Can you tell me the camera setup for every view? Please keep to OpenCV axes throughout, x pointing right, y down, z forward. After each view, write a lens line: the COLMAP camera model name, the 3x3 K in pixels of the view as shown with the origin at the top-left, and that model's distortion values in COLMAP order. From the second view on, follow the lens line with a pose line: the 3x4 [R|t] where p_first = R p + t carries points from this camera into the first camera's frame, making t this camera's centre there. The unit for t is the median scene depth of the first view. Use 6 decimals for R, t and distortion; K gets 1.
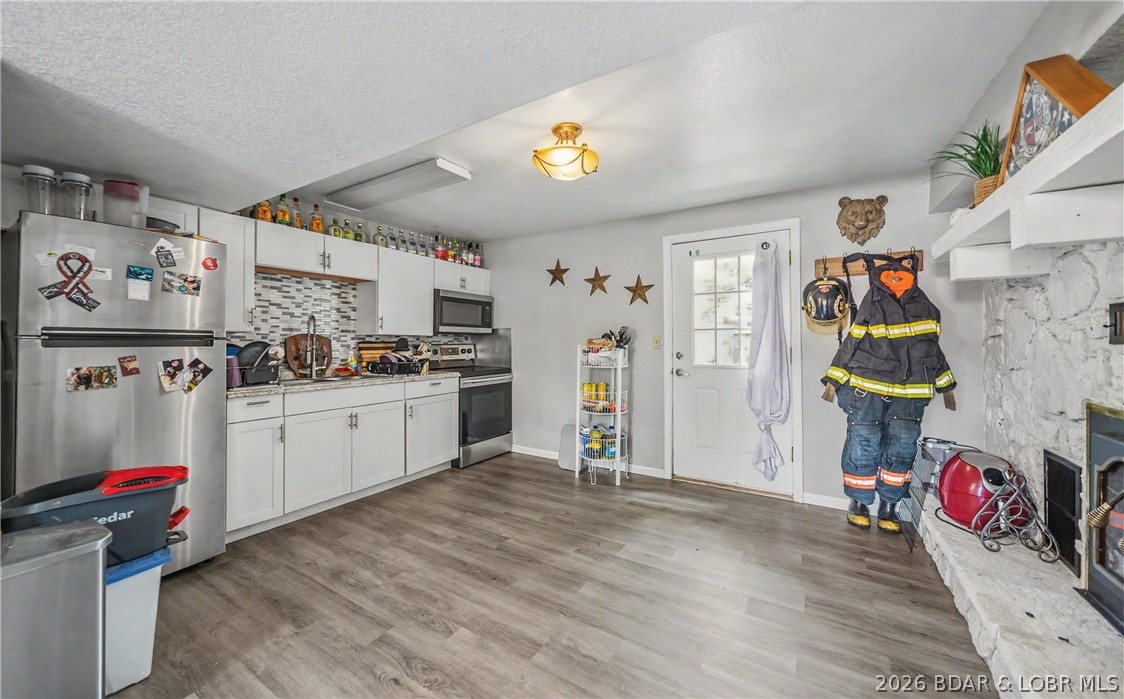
lens RADIAL K [[421.4, 0, 562.6], [0, 421.4, 350.8], [0, 0, 1]] dist [0.000828, -0.000094]
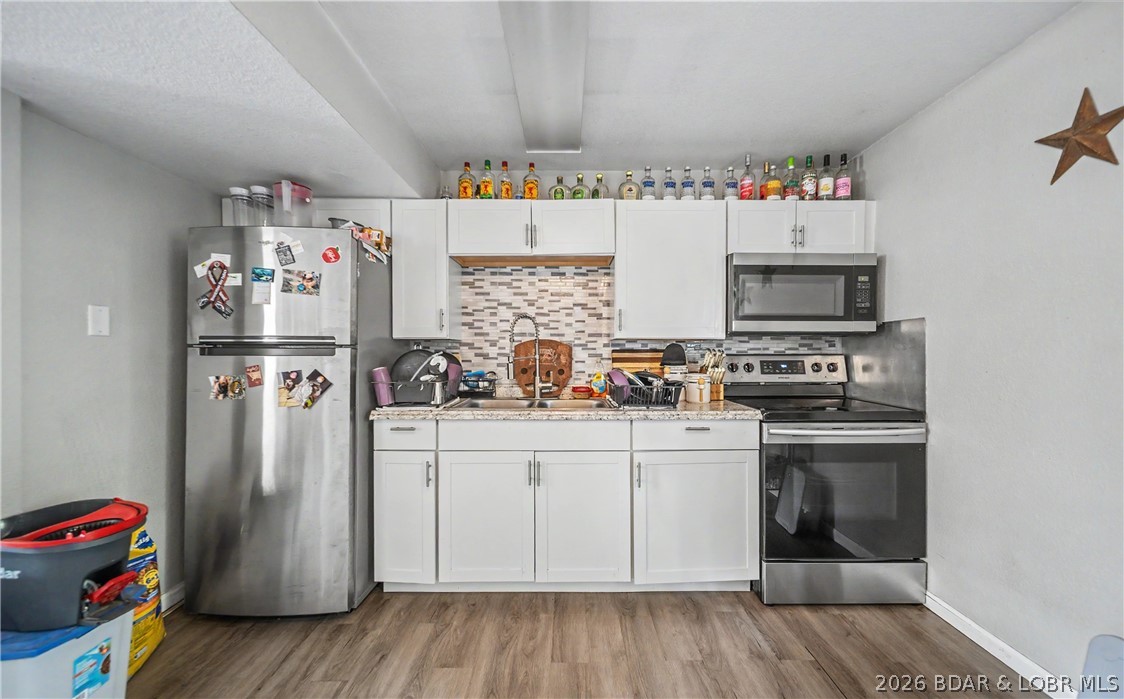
lens RADIAL K [[421.4, 0, 562.6], [0, 421.4, 350.8], [0, 0, 1]] dist [0.000828, -0.000094]
pose [[0.524743, 0.002409, -0.851257, 0.064292], [-0.017900, 0.999806, -0.008205, -0.013522], [0.851072, 0.019542, 0.524684, 0.604705]]
